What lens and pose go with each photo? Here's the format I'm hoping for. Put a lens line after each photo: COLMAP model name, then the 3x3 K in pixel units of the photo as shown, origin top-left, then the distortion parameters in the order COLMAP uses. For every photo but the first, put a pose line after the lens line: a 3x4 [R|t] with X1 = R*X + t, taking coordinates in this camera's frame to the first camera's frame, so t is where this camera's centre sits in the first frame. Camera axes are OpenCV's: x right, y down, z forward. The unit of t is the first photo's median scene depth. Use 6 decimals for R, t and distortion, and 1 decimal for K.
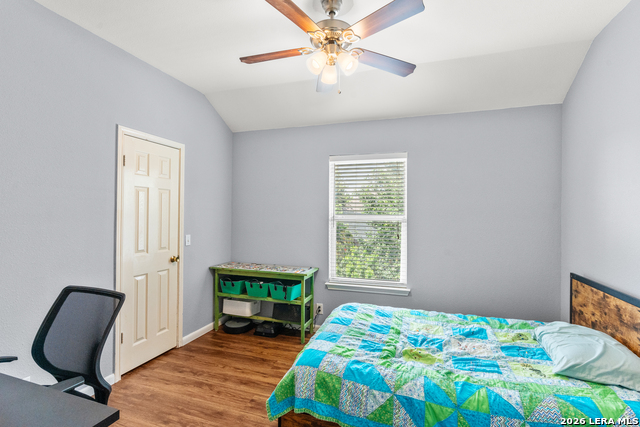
lens RADIAL K [[302.1, 0, 320.0], [0, 302.1, 213.5], [0, 0, 1]] dist [-0.001081, -0.000314]
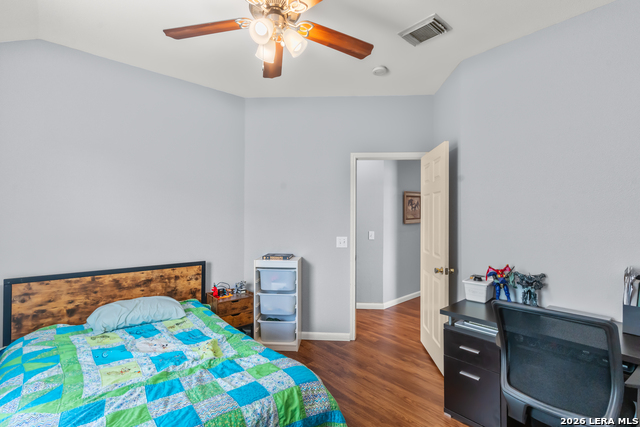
lens RADIAL K [[302.1, 0, 320.0], [0, 302.1, 213.5], [0, 0, 1]] dist [-0.001081, -0.000314]
pose [[-0.868441, -0.006542, 0.495749, -0.445571], [-0.009734, 0.999945, -0.003856, 0.000805], [-0.495696, -0.008174, -0.868457, 1.510242]]
